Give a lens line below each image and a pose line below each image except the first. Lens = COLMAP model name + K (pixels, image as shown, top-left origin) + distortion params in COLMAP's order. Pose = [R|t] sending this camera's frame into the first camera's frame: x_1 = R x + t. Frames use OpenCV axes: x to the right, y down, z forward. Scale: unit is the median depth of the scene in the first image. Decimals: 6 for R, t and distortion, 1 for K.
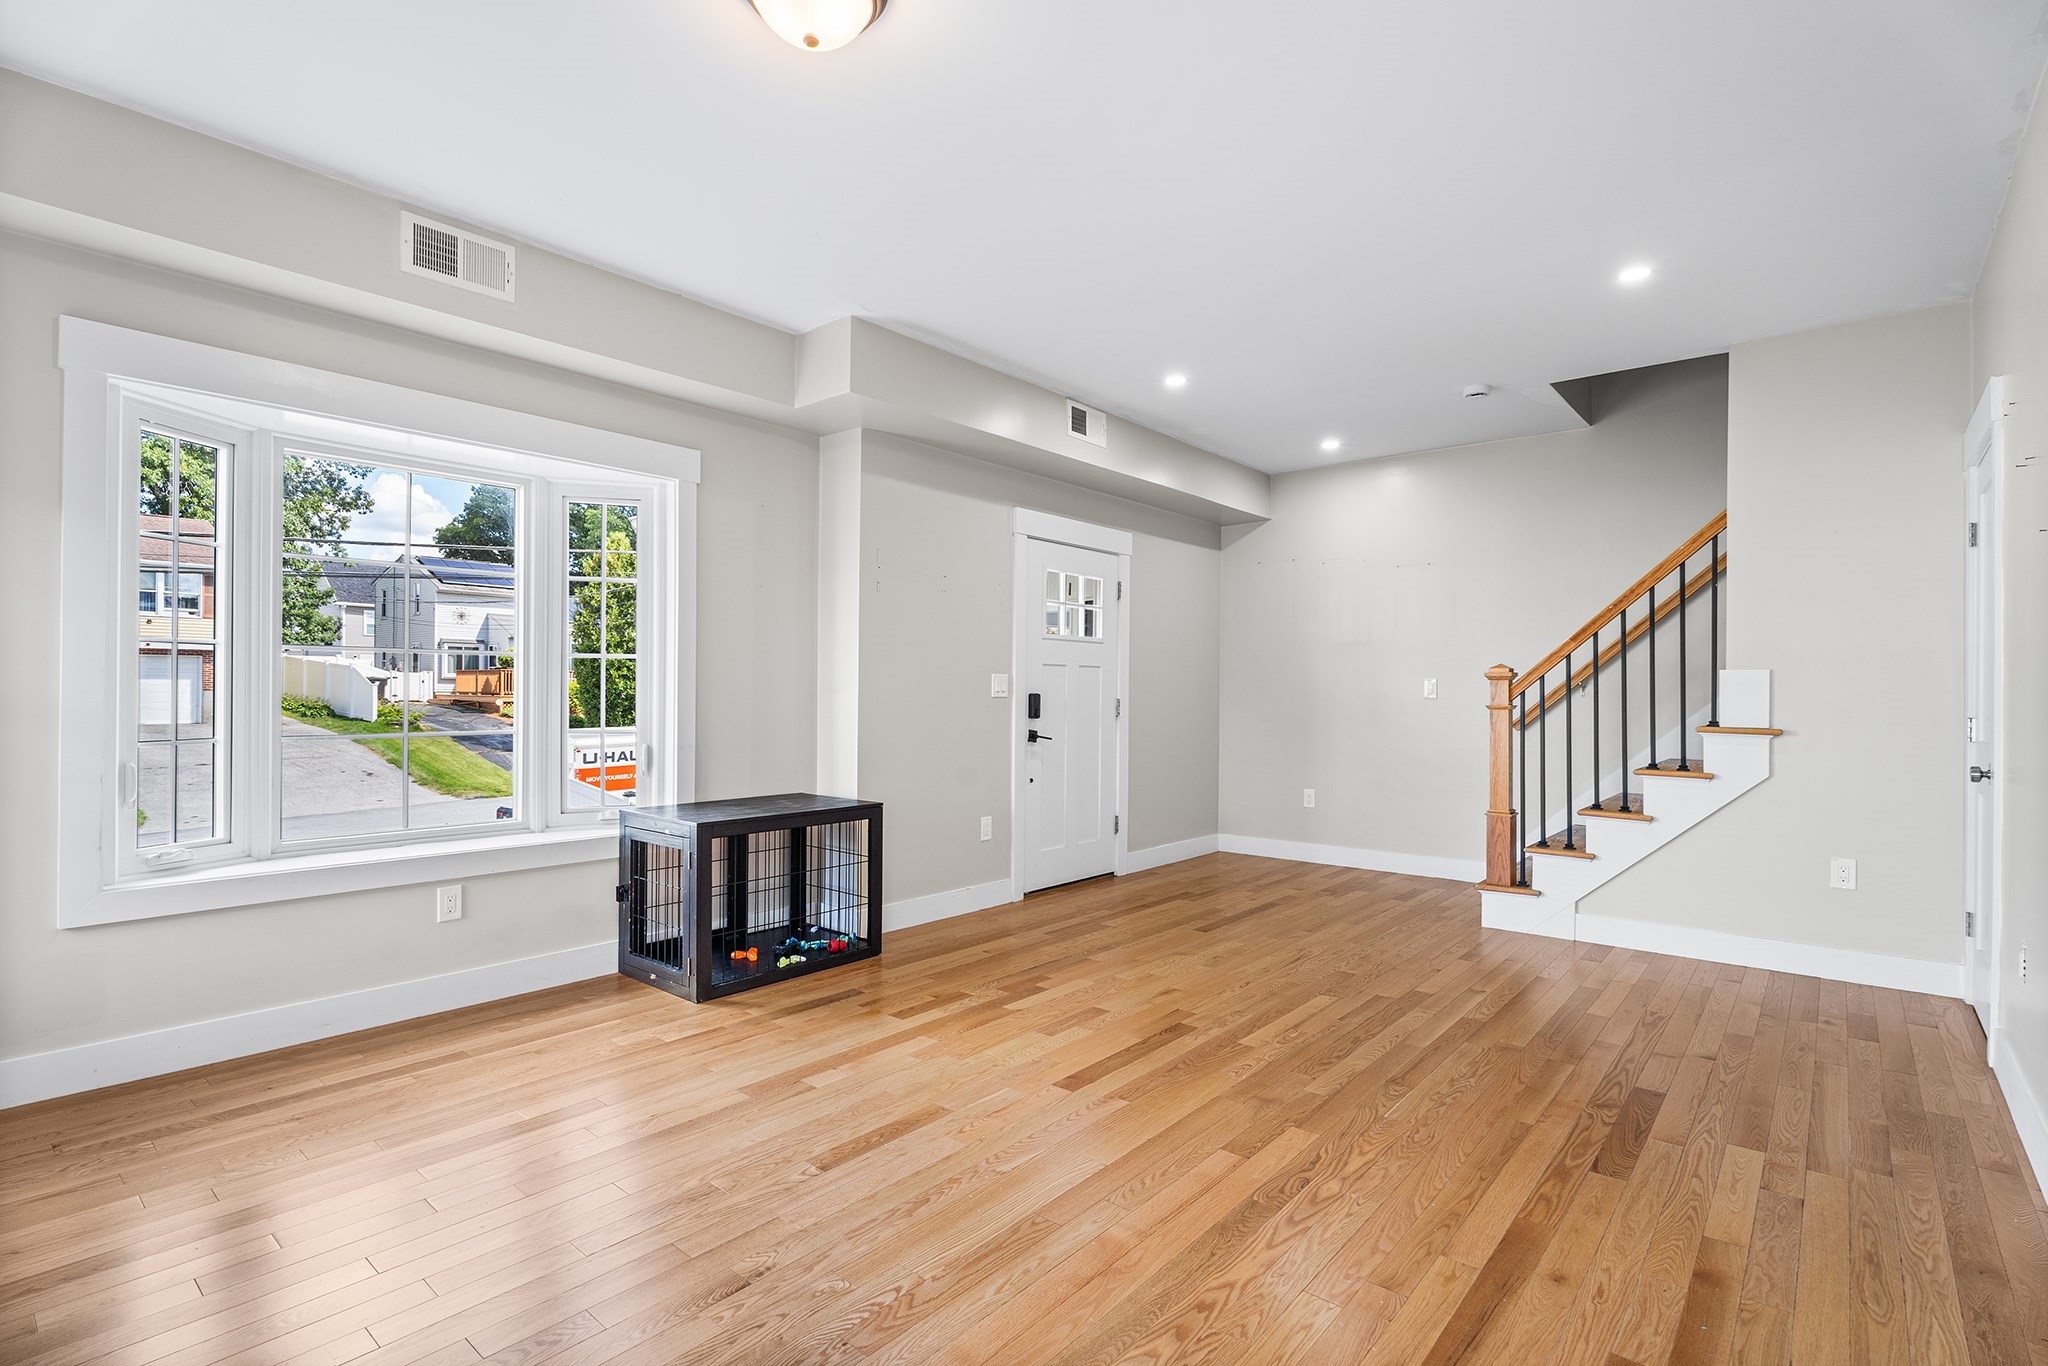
lens RADIAL K [[972.1, 0, 1013.7], [0, 972.1, 692.4], [0, 0, 1]] dist [-0.006869, 0.000217]
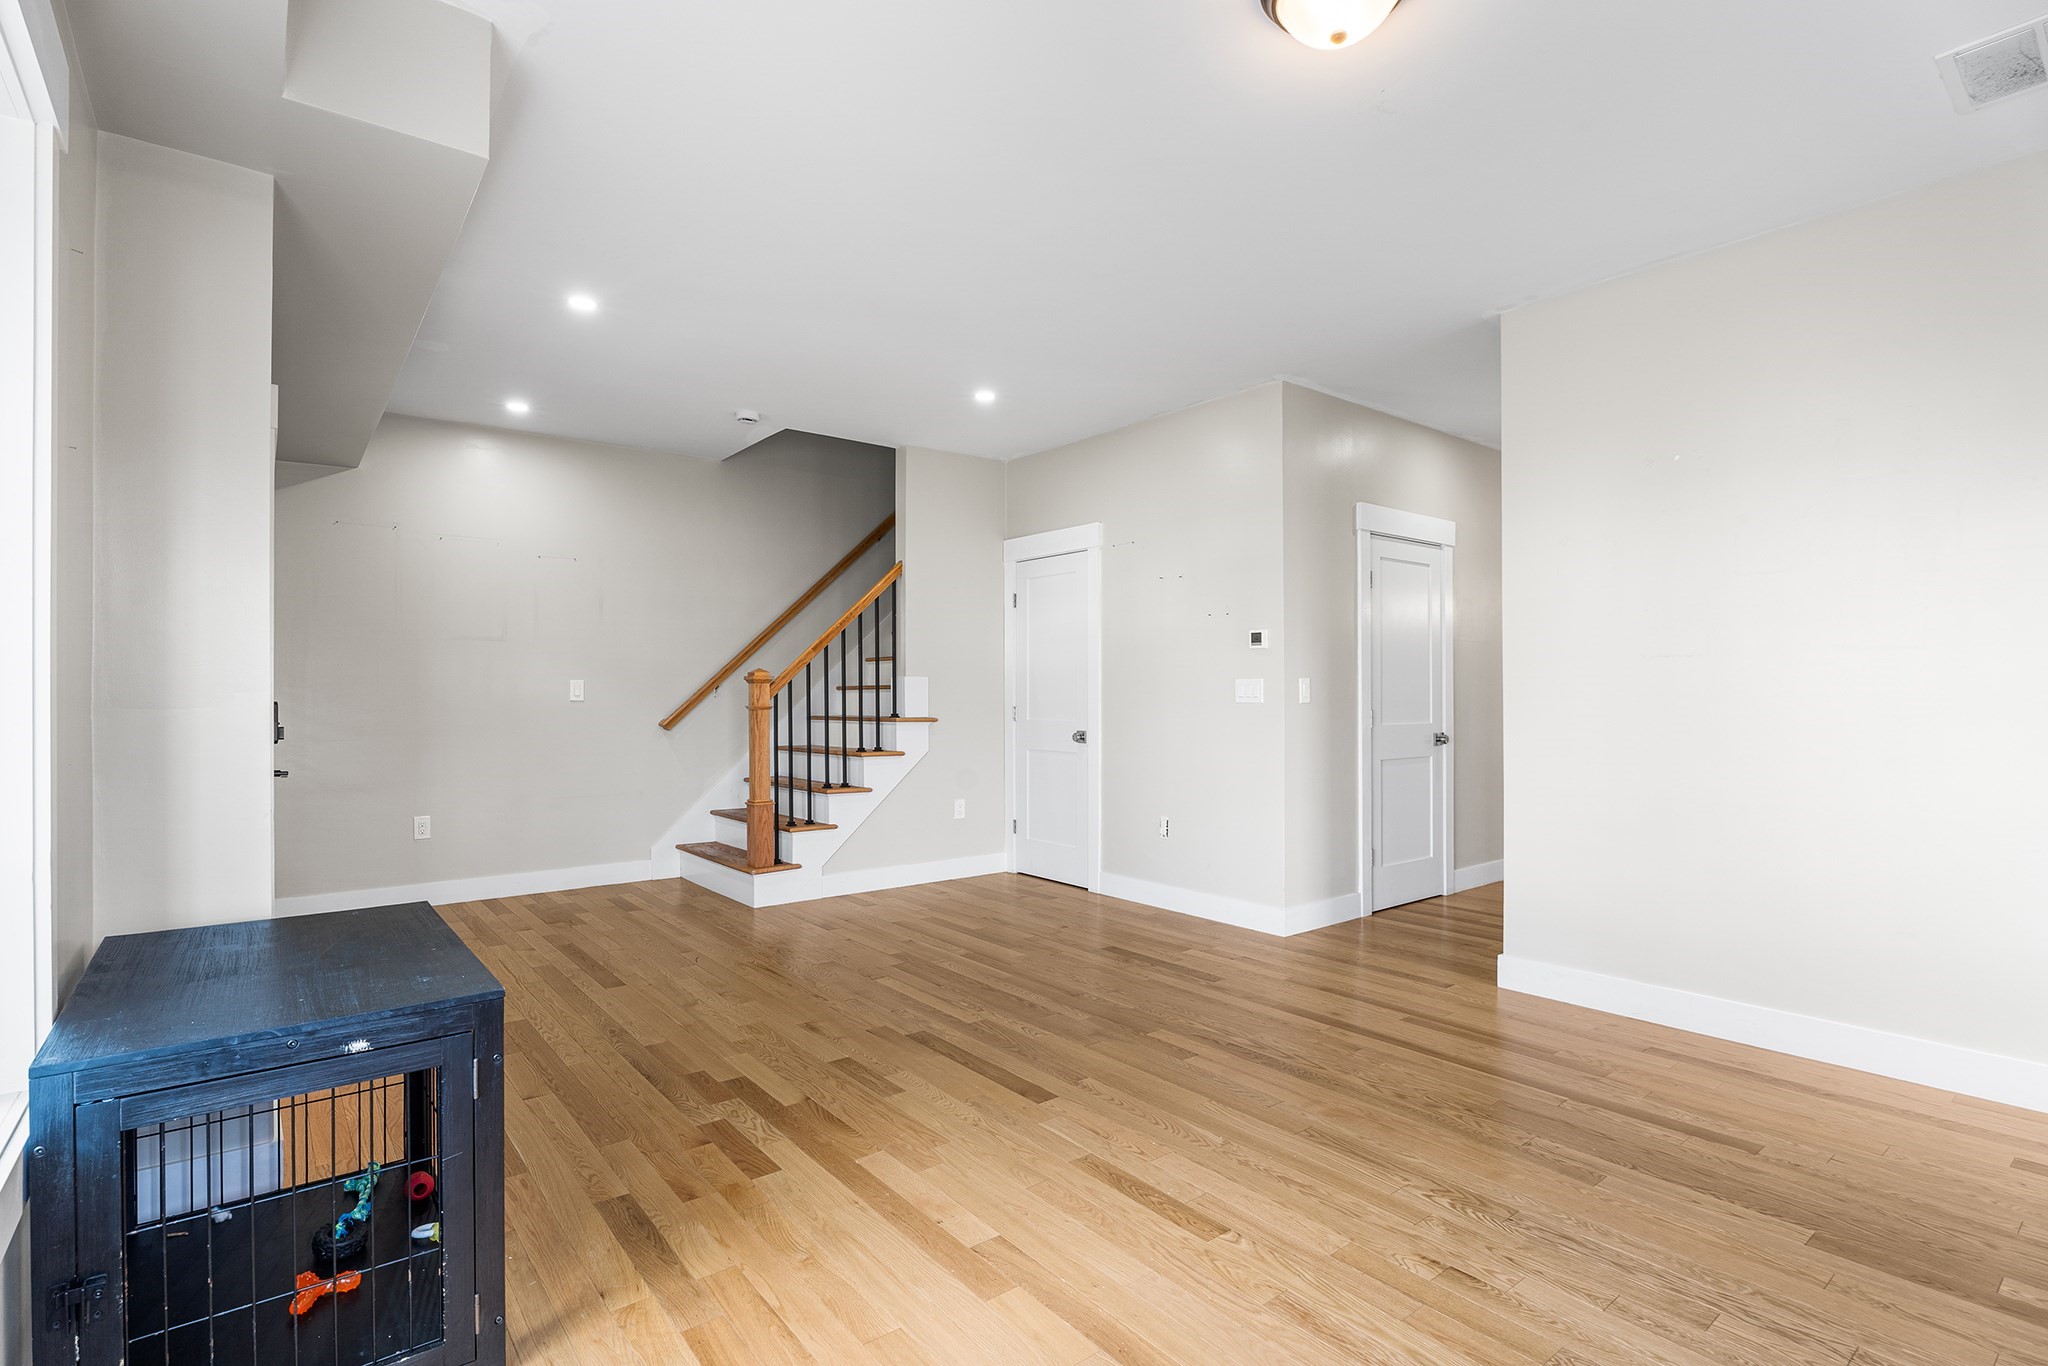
lens RADIAL K [[981.6, 0, 1021.9], [0, 981.6, 693.6], [0, 0, 1]] dist [-0.016791, 0.000043]
pose [[0.184917, -0.006502, 0.982733, -0.750642], [0.004526, 0.999973, 0.005764, -0.007595], [-0.982744, 0.003382, 0.184942, 0.684171]]
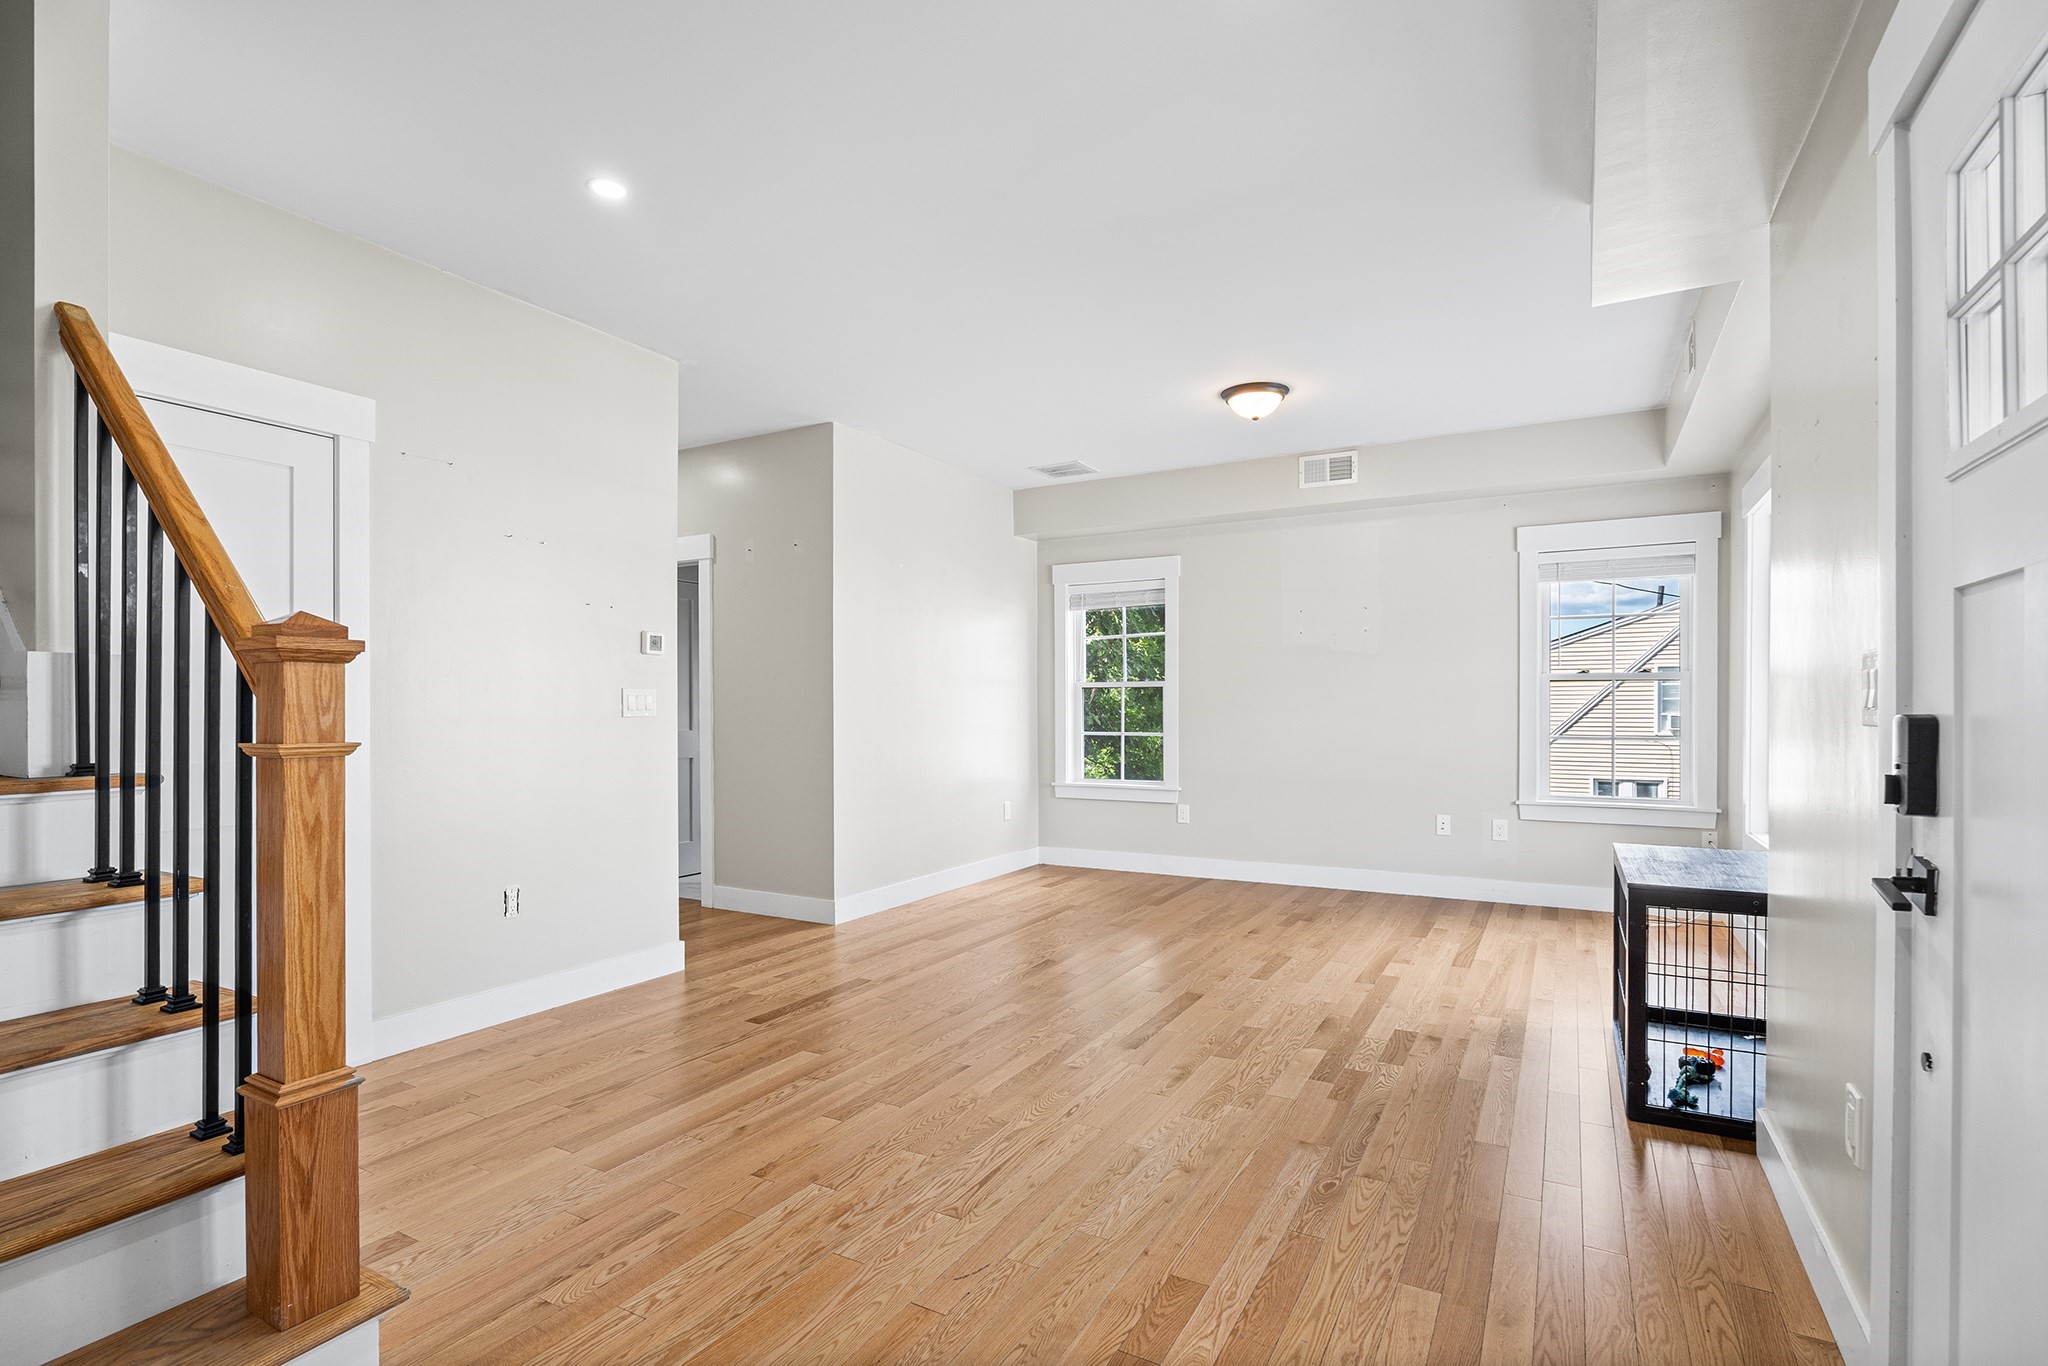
lens RADIAL K [[981.6, 0, 1021.9], [0, 981.6, 693.6], [0, 0, 1]] dist [-0.016791, 0.000043]
pose [[-0.979266, -0.007733, -0.202432, 0.468088], [-0.005340, 0.999909, -0.012362, -0.000189], [0.202509, -0.011024, -0.979218, 1.883004]]
